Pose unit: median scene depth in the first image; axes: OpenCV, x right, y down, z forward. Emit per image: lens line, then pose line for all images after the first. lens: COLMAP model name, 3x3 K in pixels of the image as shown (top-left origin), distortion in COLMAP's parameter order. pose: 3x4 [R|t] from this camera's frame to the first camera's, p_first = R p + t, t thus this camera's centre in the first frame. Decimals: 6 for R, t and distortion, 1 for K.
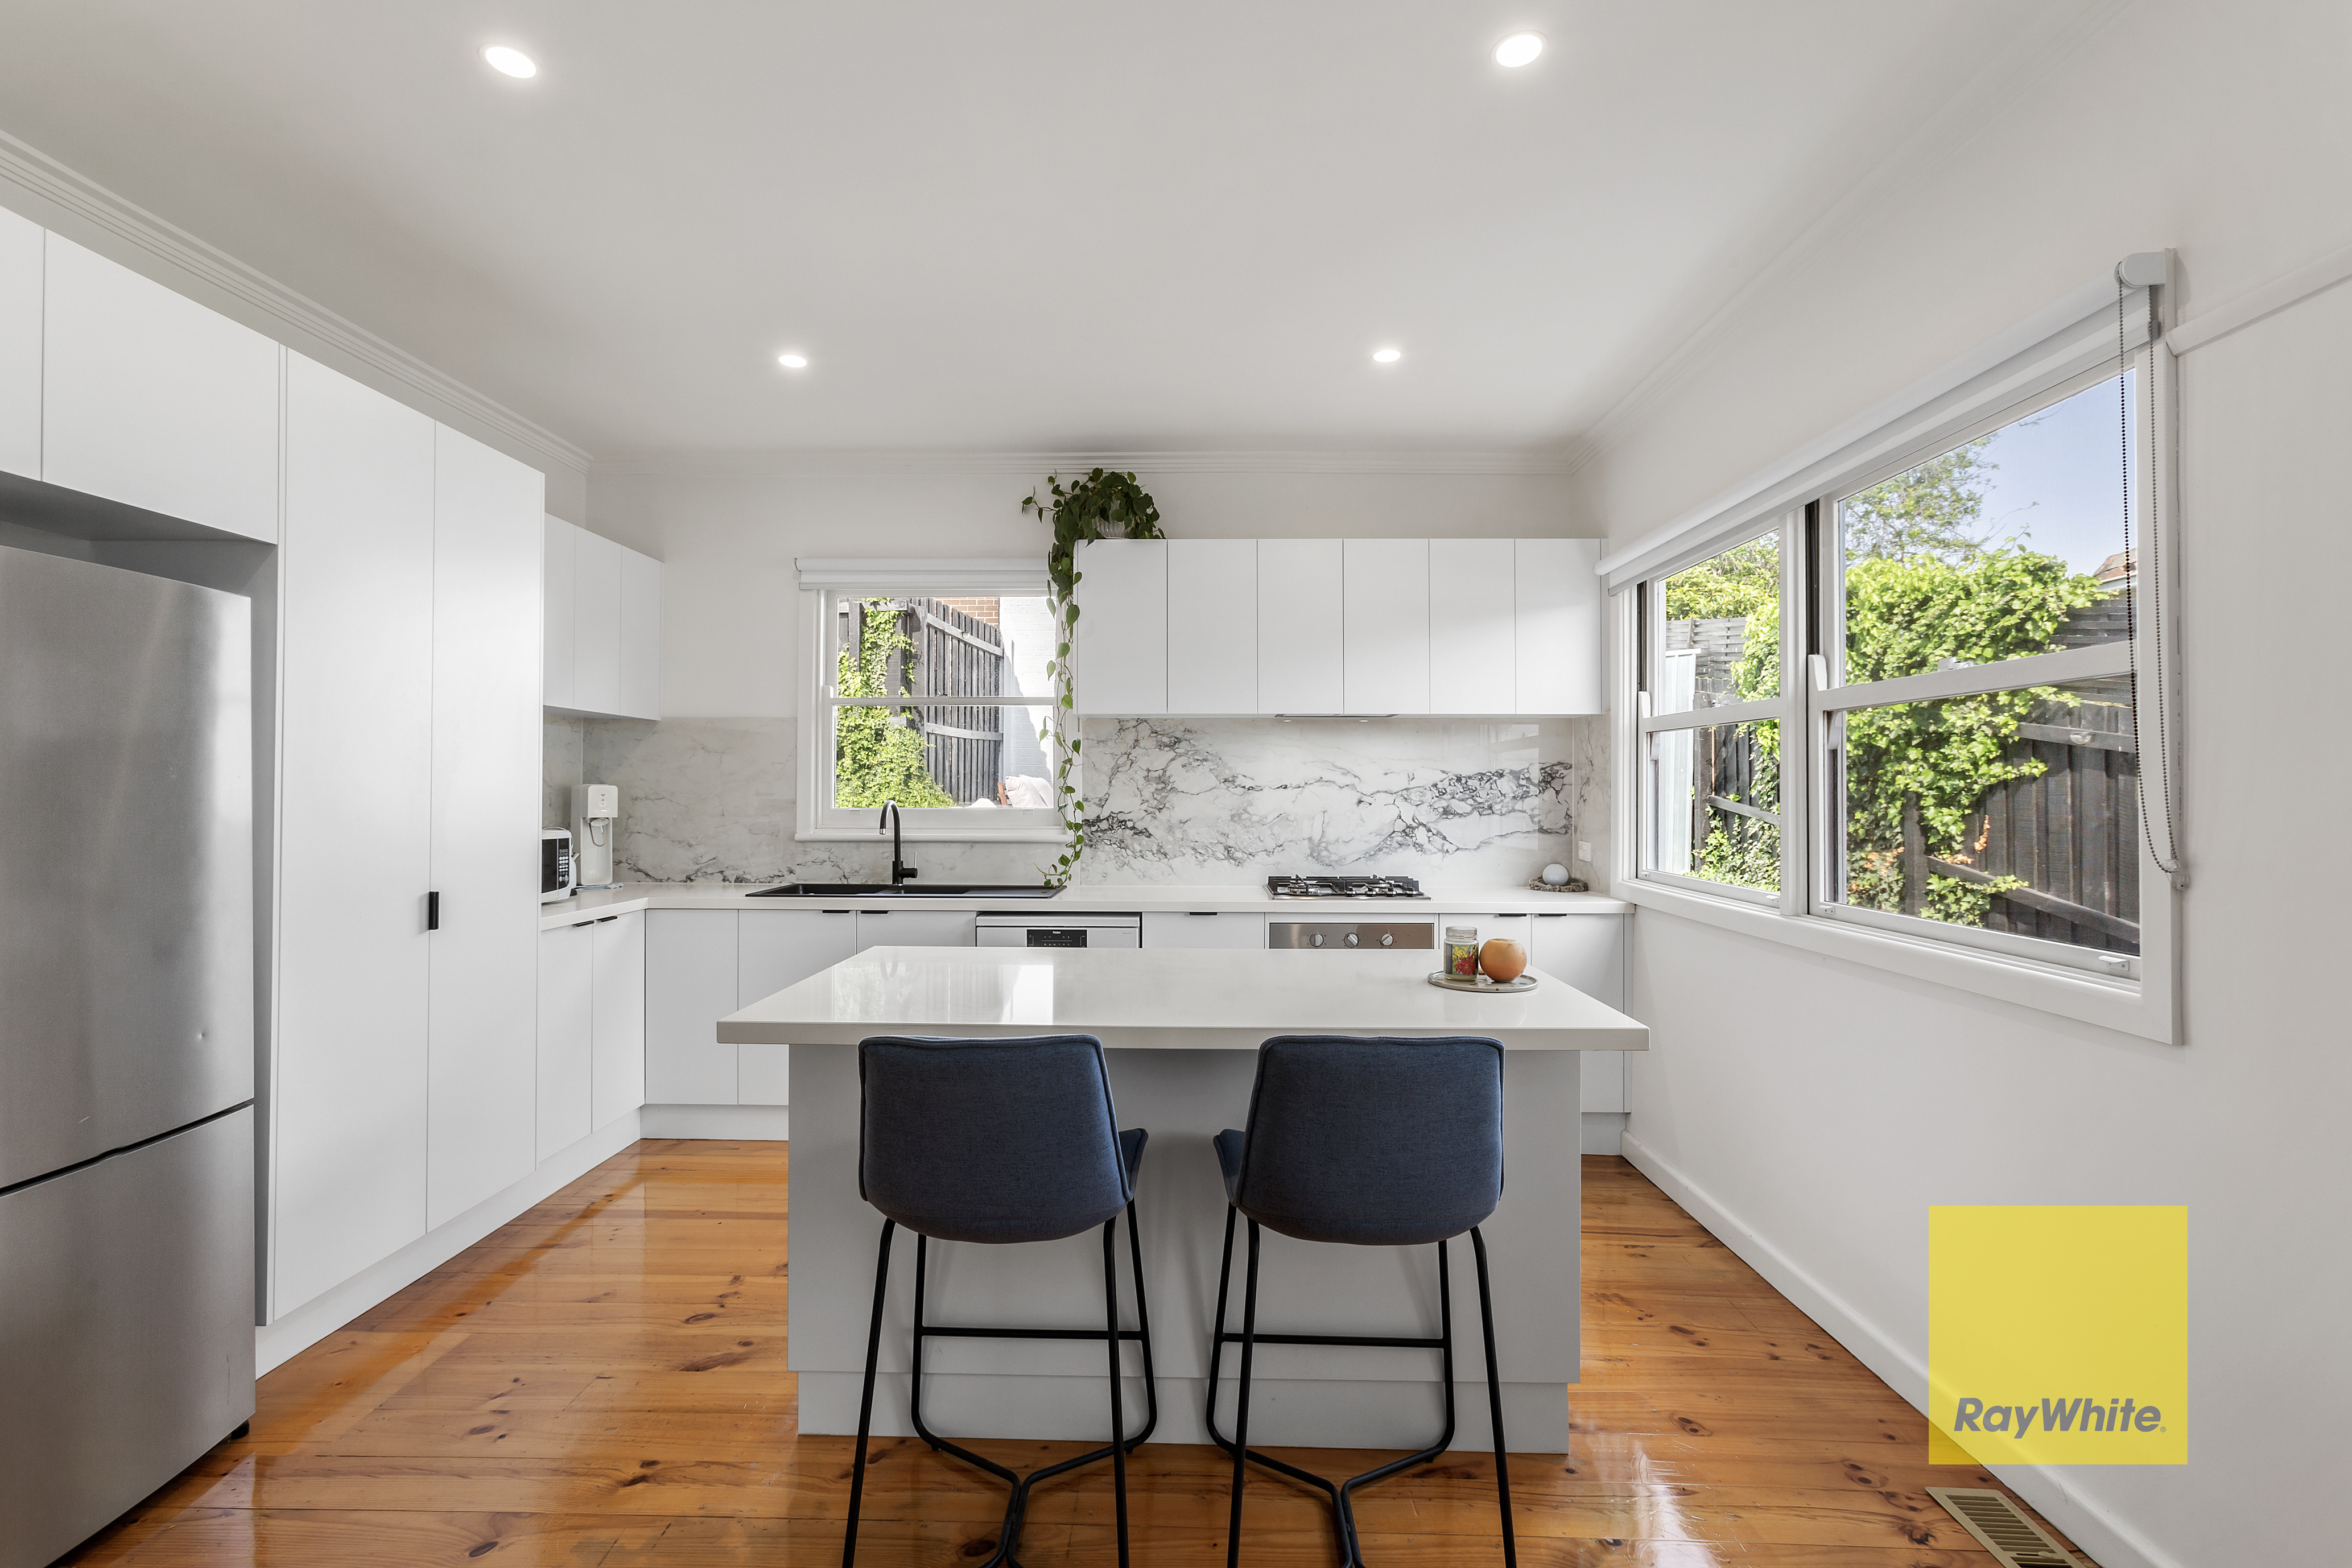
lens RADIAL K [[1048.2, 0, 1176.0], [0, 1048.2, 784.0], [0, 0, 1]] dist [-0.025280, 0.023070]
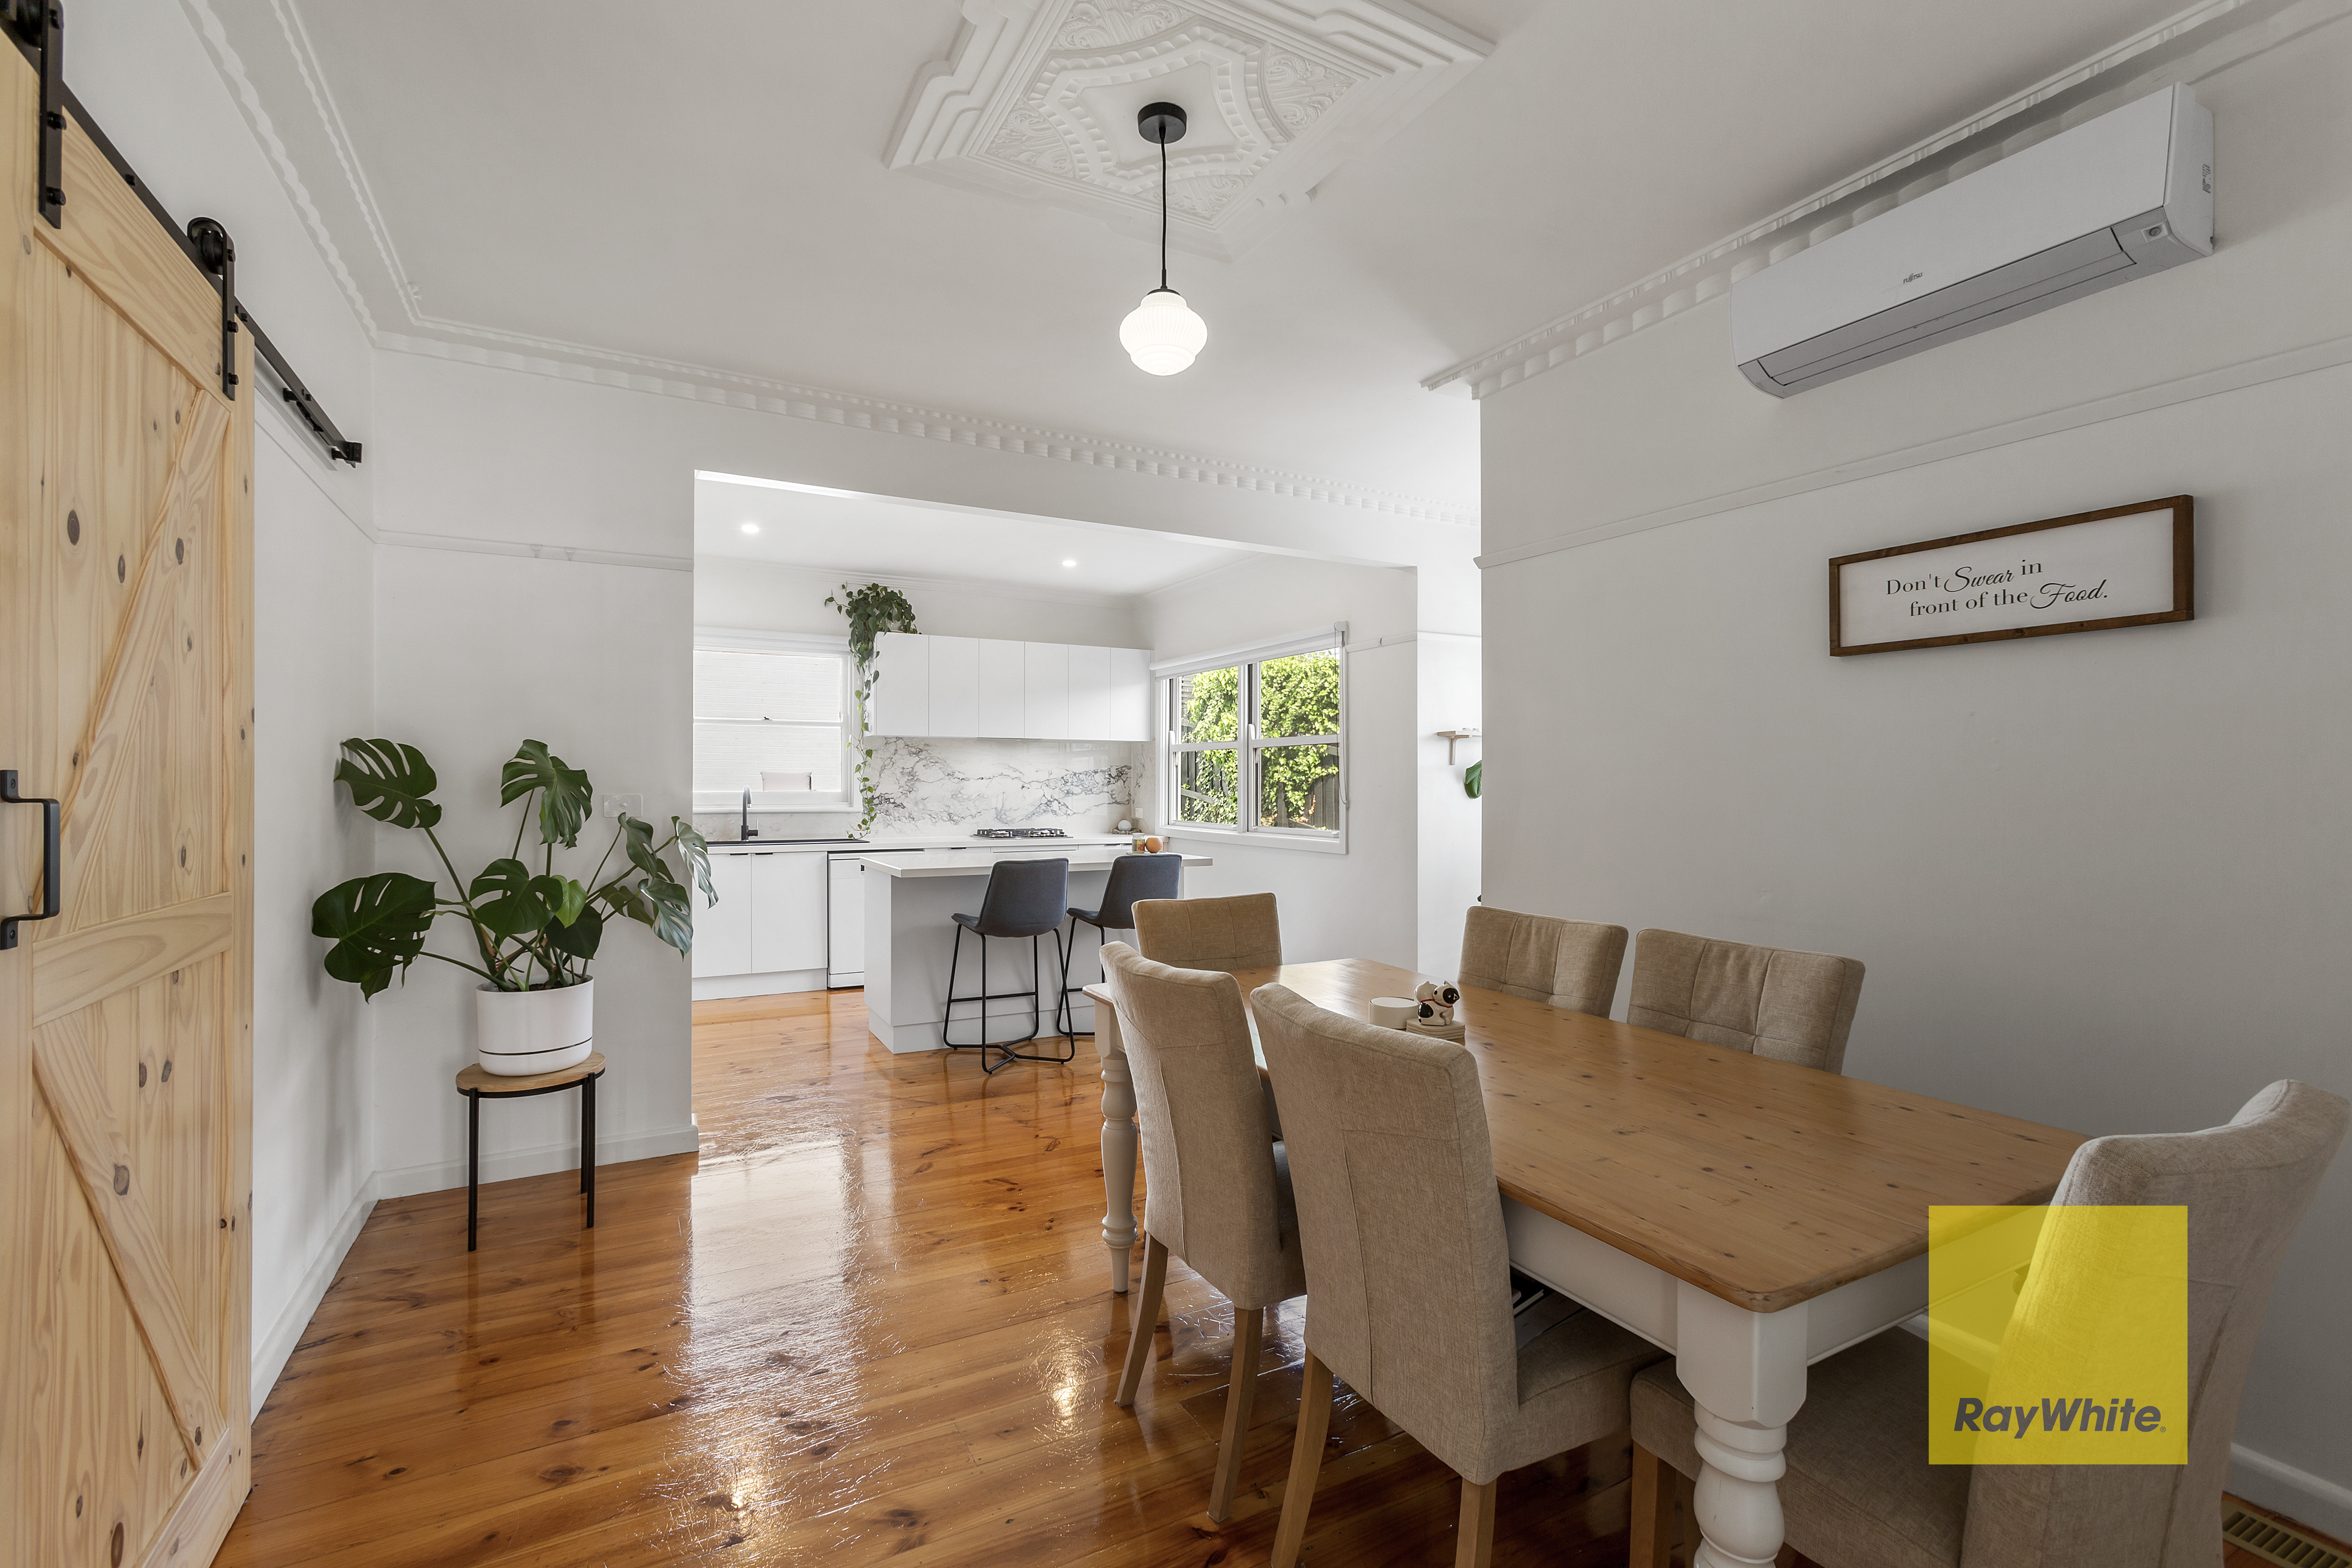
lens RADIAL K [[1048.2, 0, 1176.0], [0, 1048.2, 784.0], [0, 0, 1]] dist [-0.025280, 0.023070]
pose [[0.868450, 0.000776, 0.495776, -0.475269], [-0.004144, 0.999975, 0.005695, 0.000871], [-0.495759, -0.007000, 0.868432, -0.657217]]
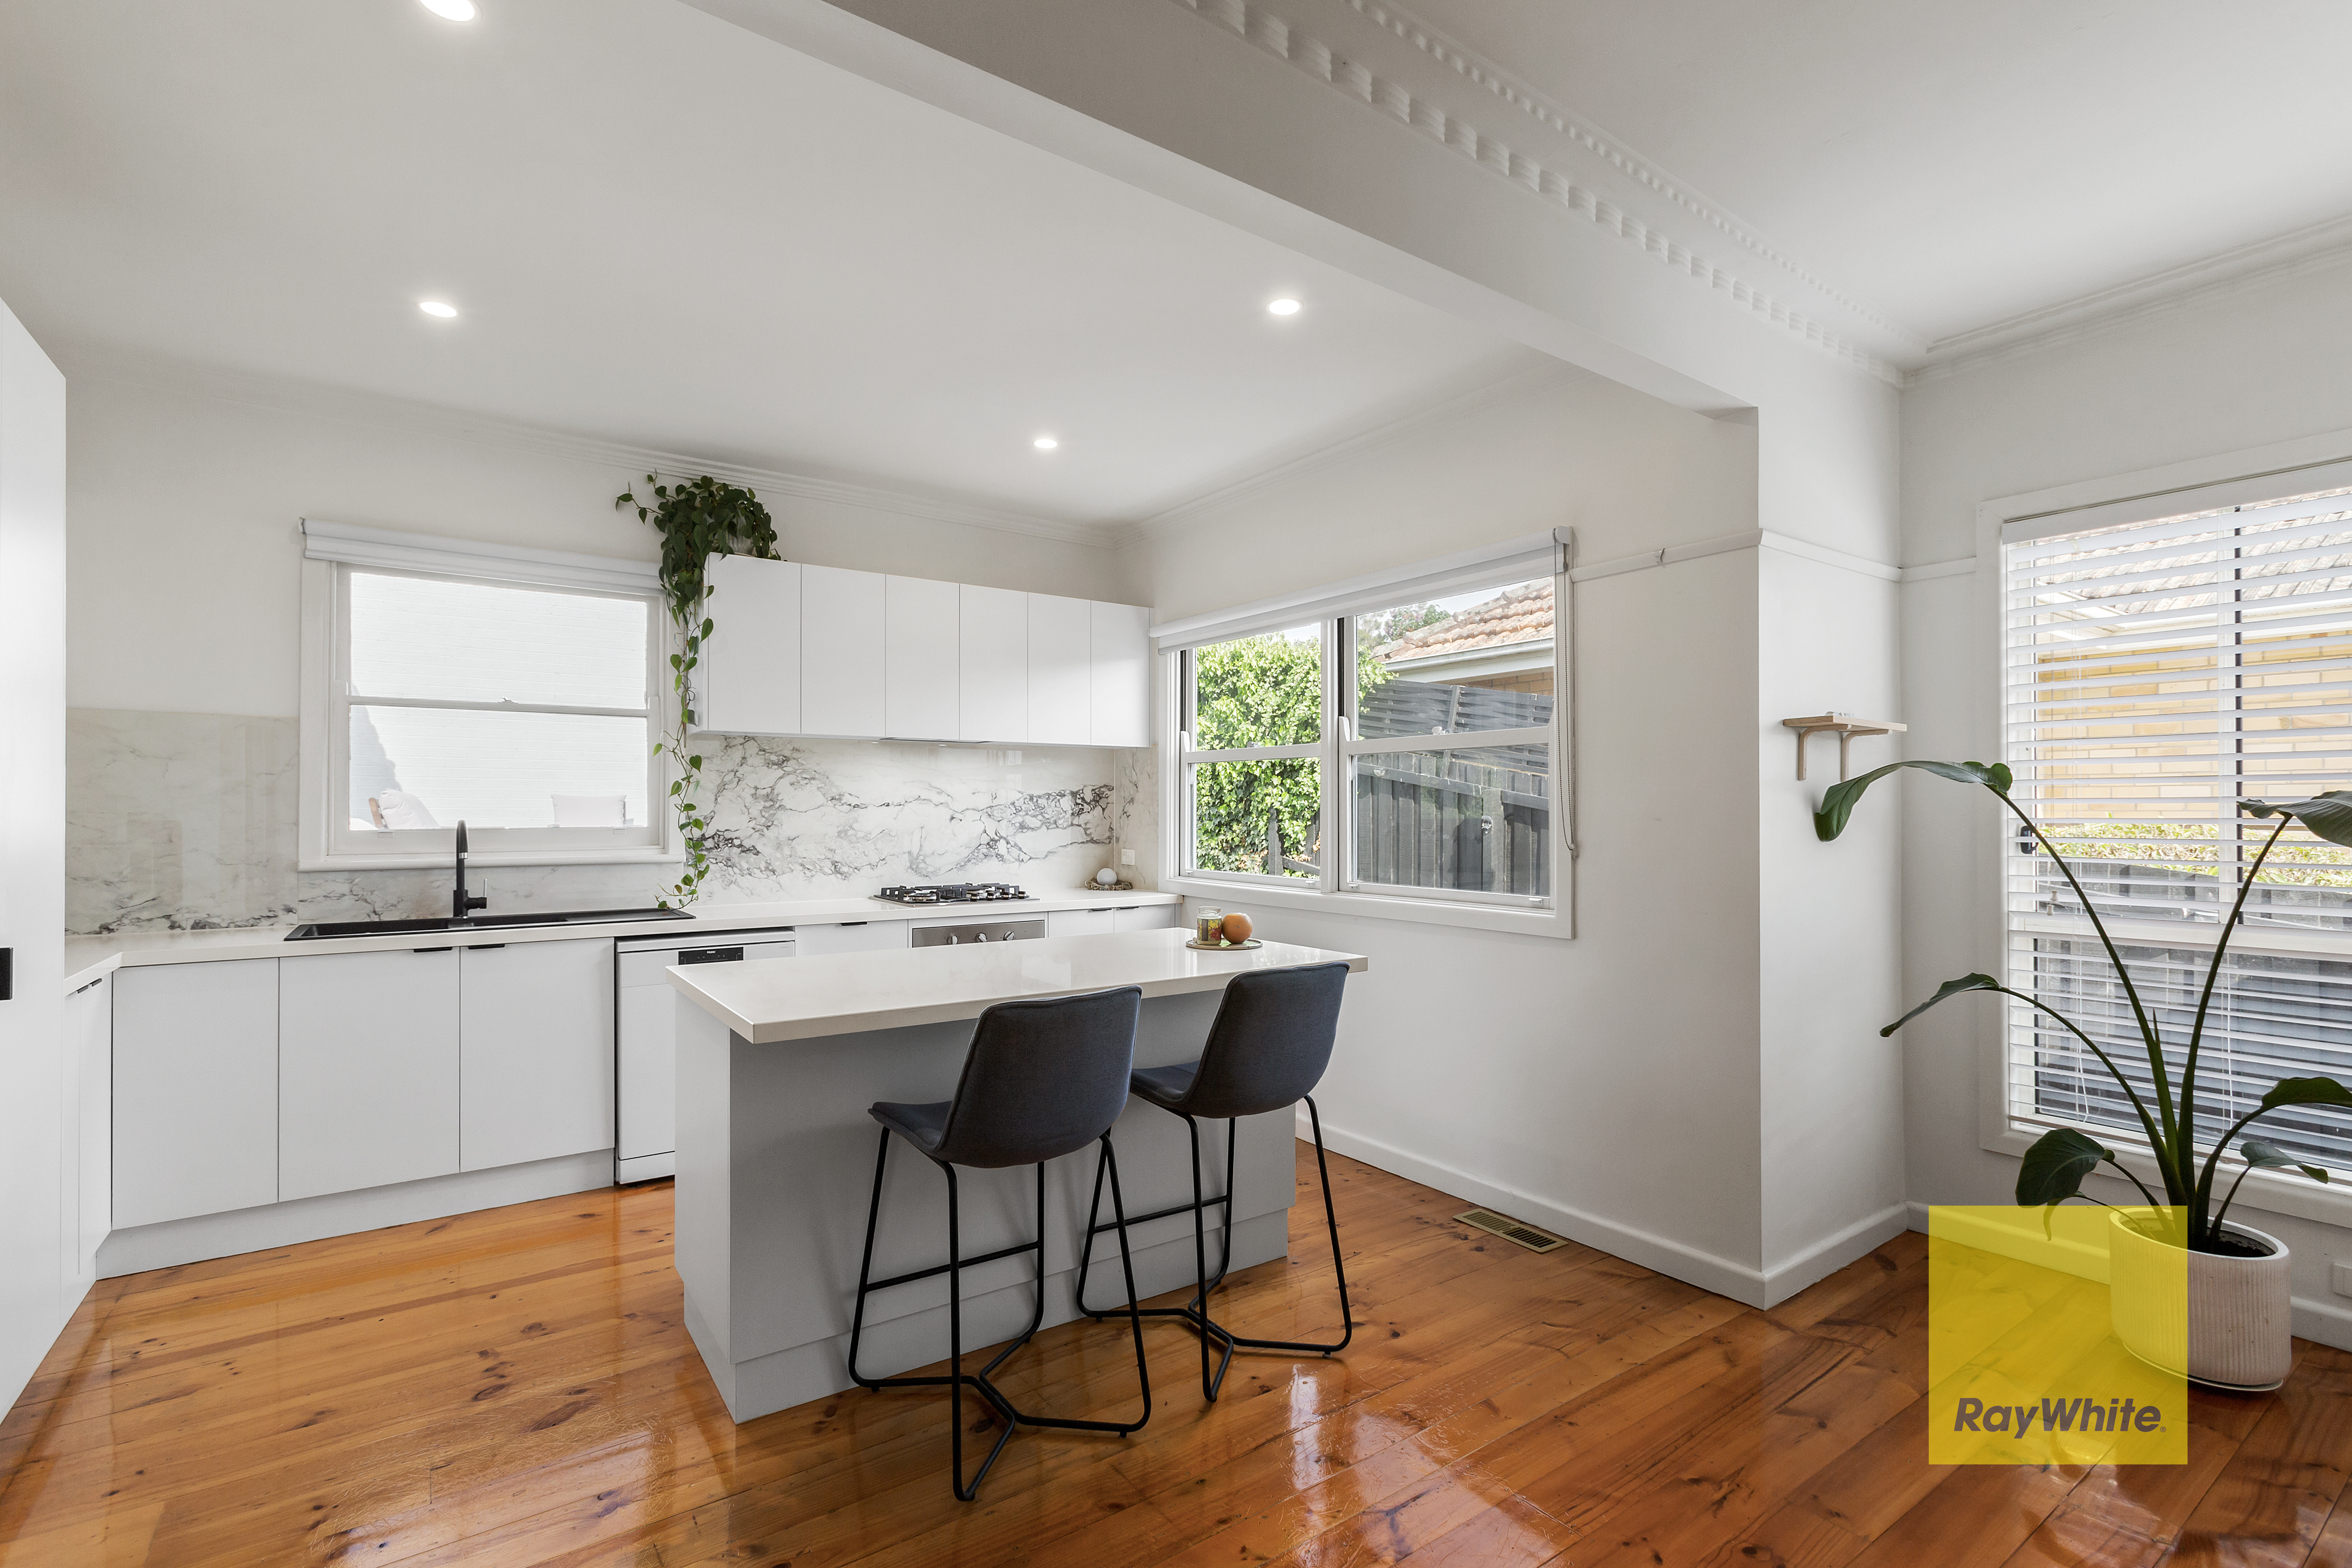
lens RADIAL K [[1079.1, 0, 1170.8], [0, 1079.1, 805.1], [0, 0, 1]] dist [-0.016669, 0.025925]
pose [[0.806059, 0.000869, 0.591834, -0.317153], [-0.002939, 0.999992, 0.002536, -0.000440], [-0.591828, -0.003784, 0.806056, -0.062280]]
